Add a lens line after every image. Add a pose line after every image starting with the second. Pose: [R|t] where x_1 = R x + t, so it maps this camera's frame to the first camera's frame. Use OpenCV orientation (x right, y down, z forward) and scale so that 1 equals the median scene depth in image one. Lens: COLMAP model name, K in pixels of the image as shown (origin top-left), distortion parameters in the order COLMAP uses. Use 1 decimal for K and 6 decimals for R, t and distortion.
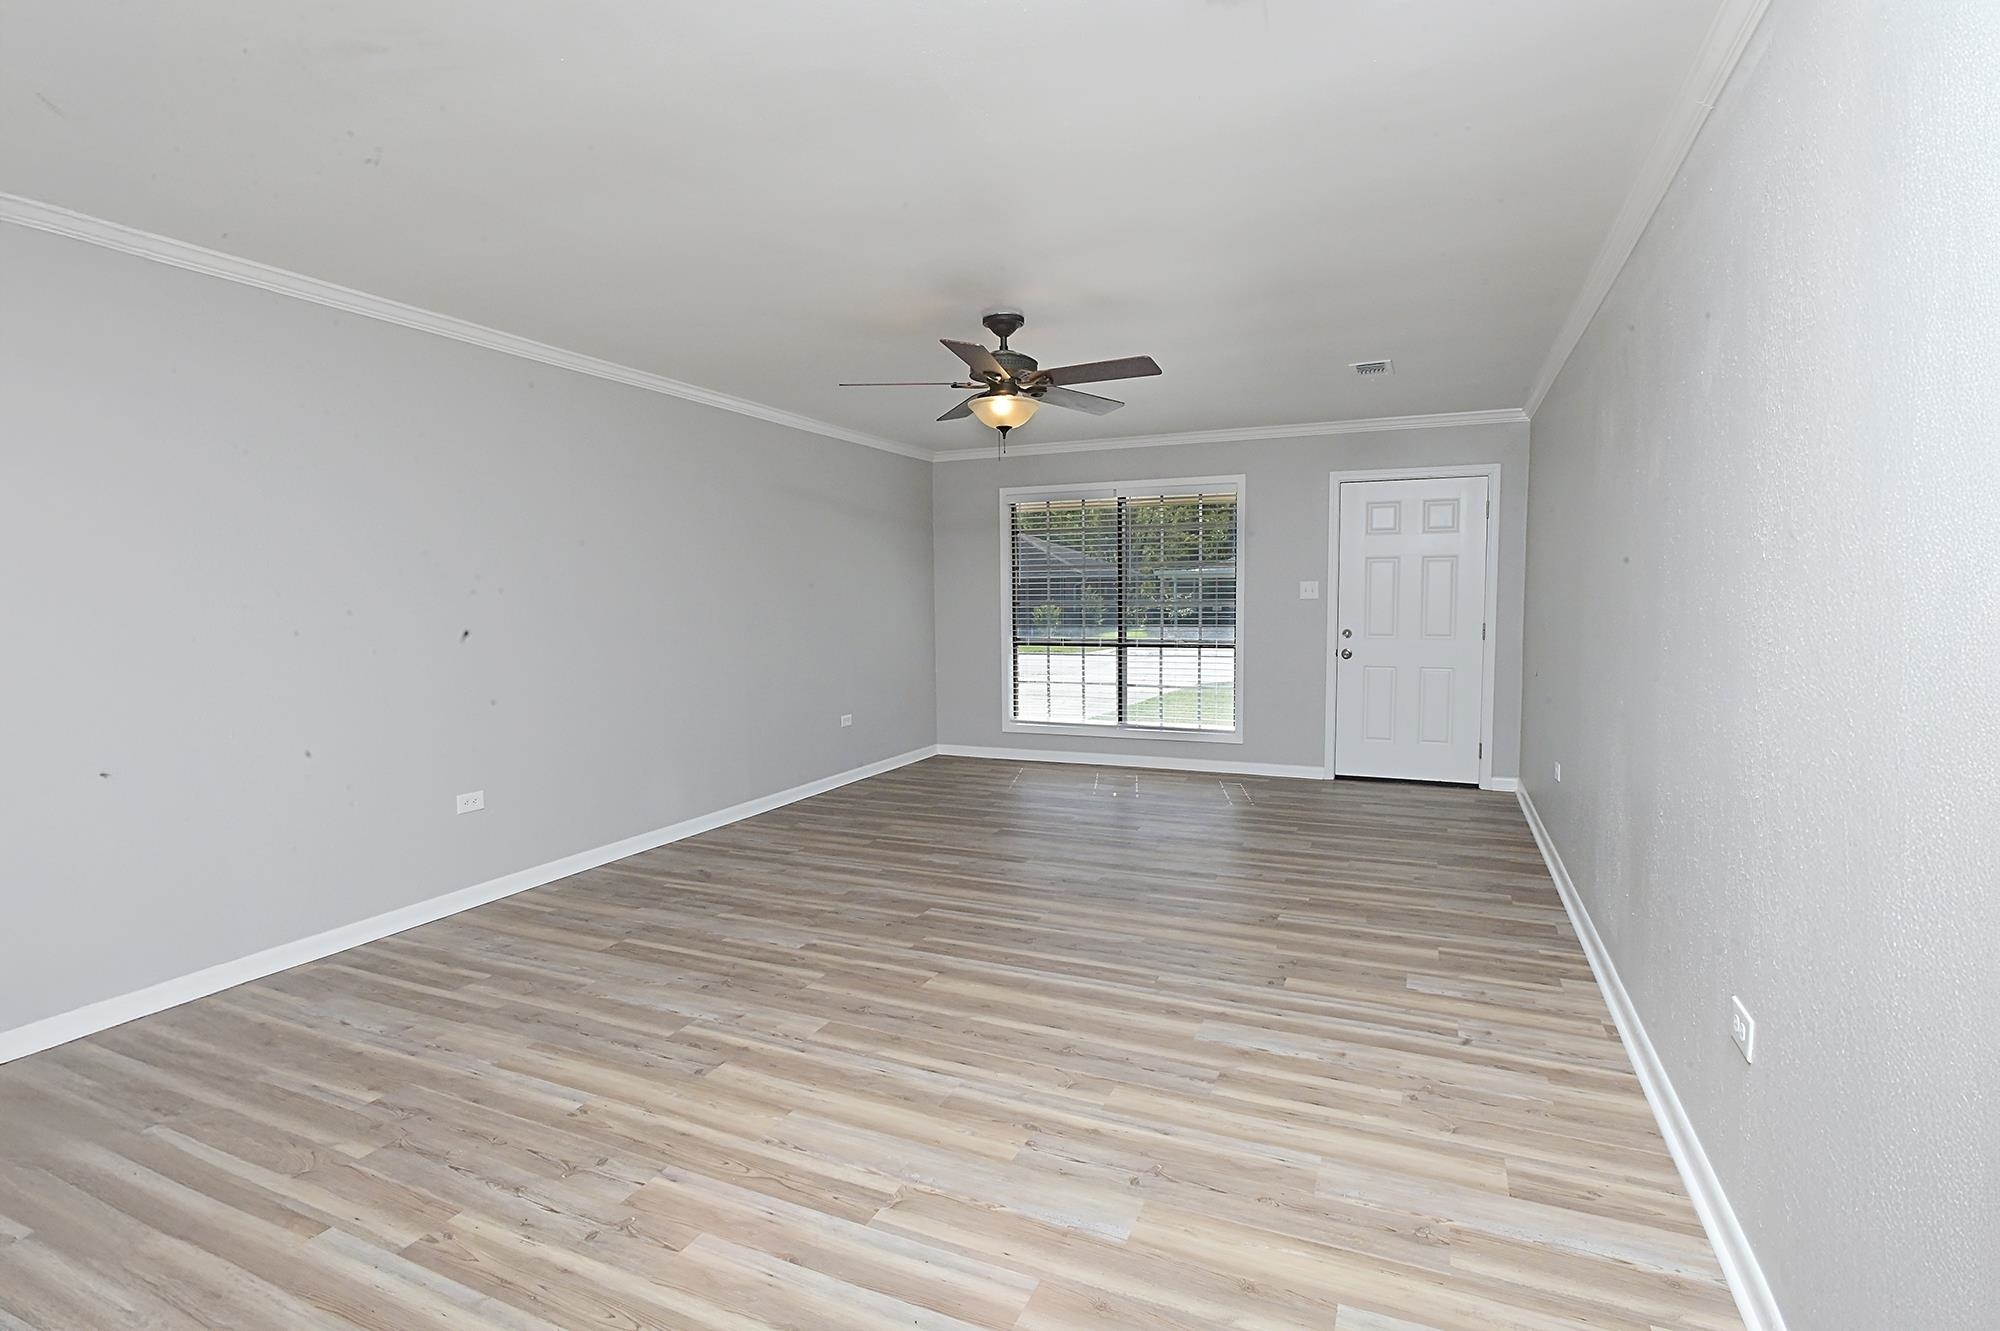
lens RADIAL K [[947.2, 0, 1004.6], [0, 947.2, 662.2], [0, 0, 1]] dist [0.005118, 0.000382]
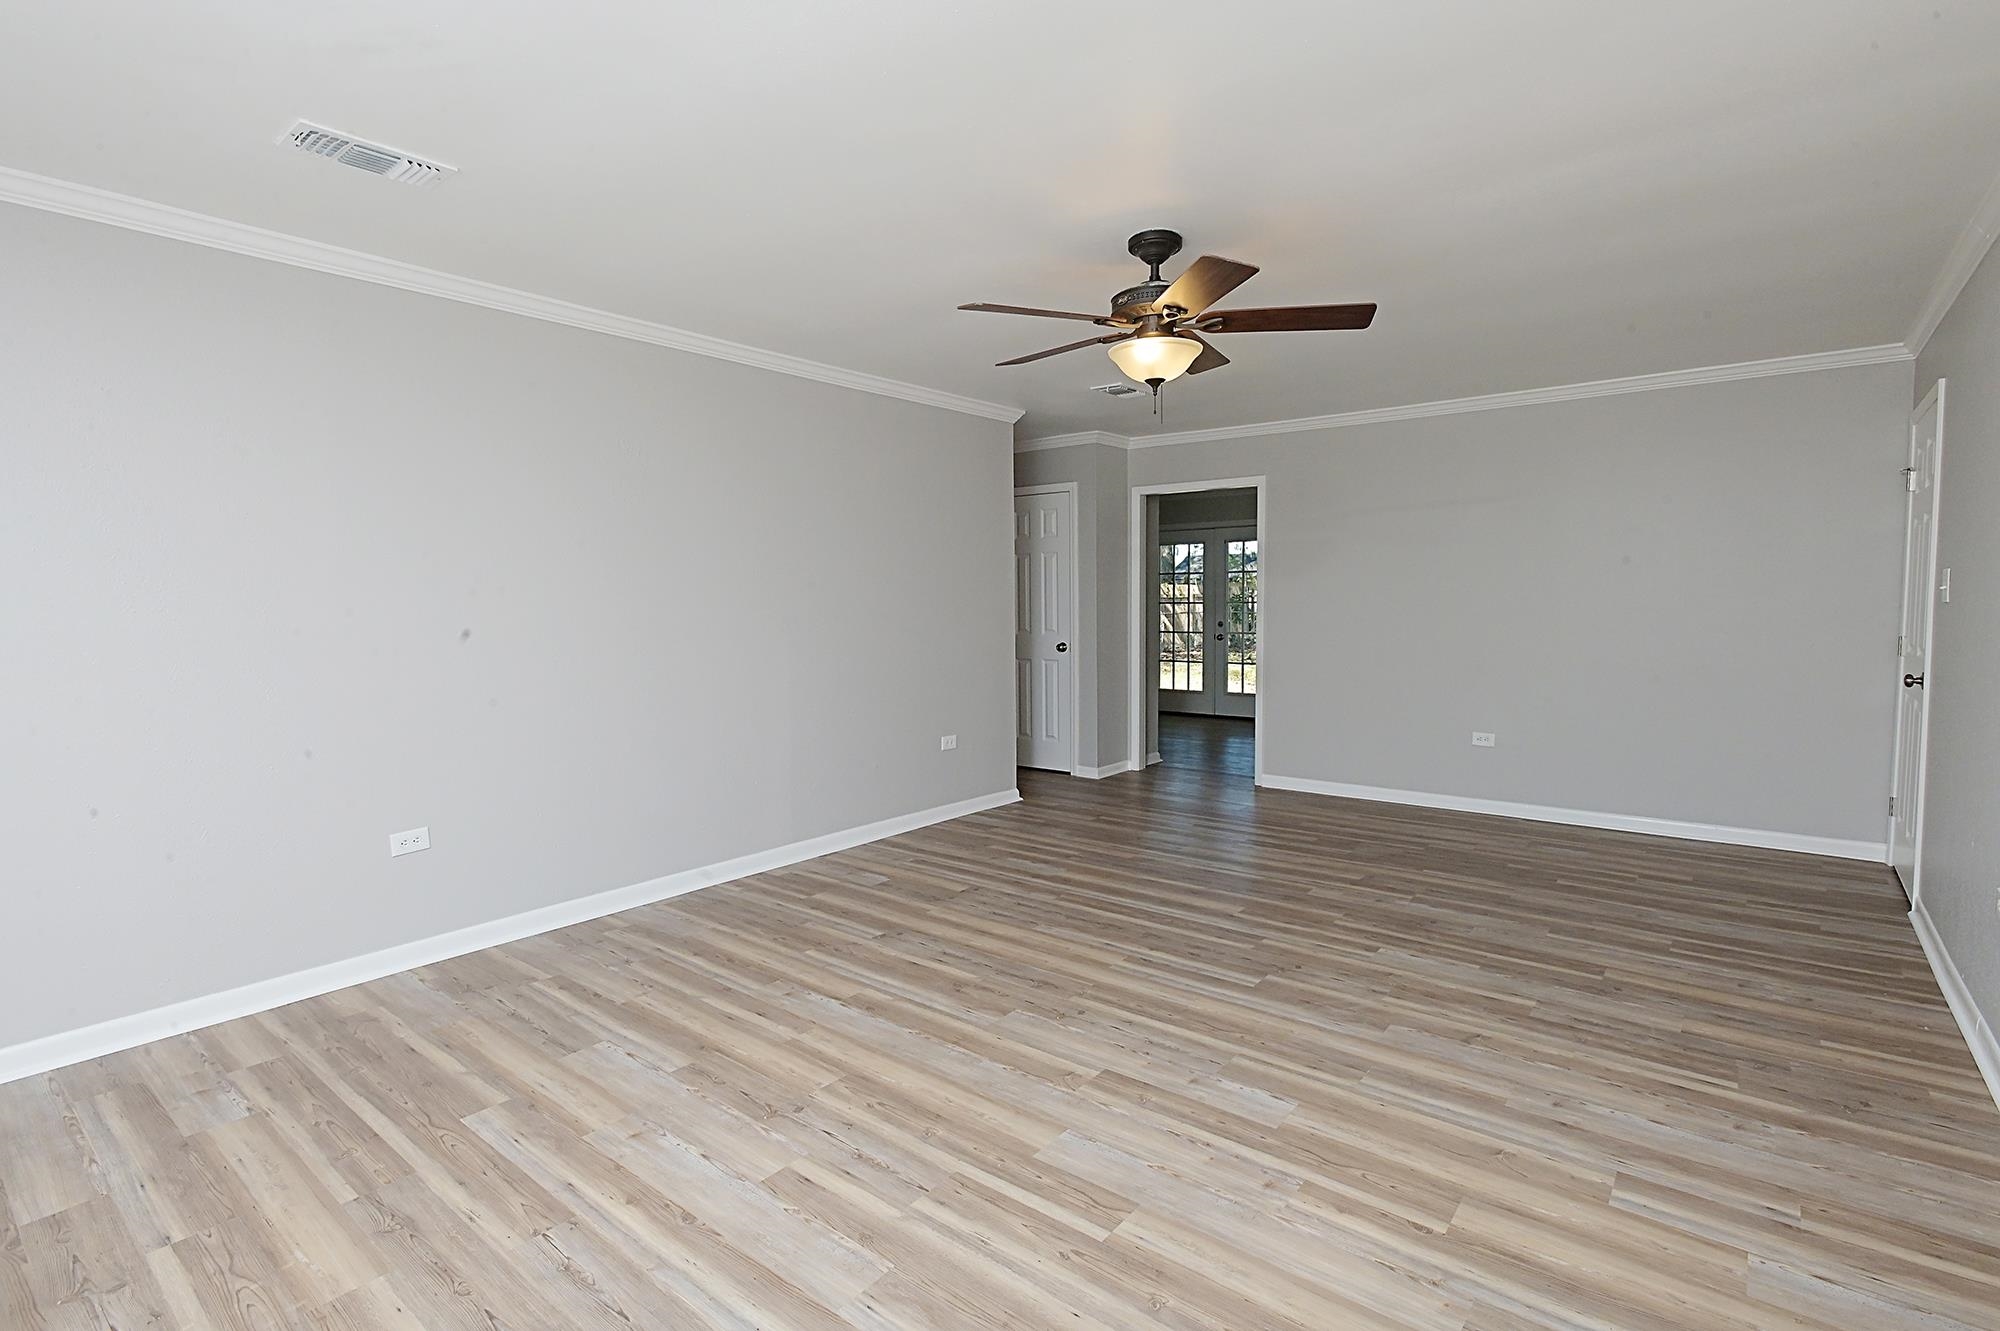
lens RADIAL K [[947.2, 0, 1002.3], [0, 947.2, 664.0], [0, 0, 1]] dist [0.005118, 0.000382]
pose [[-0.967359, -0.002601, 0.253397, -0.080757], [0.032609, 0.990357, 0.134649, -0.136067], [-0.251304, 0.138517, -0.957945, 1.931219]]
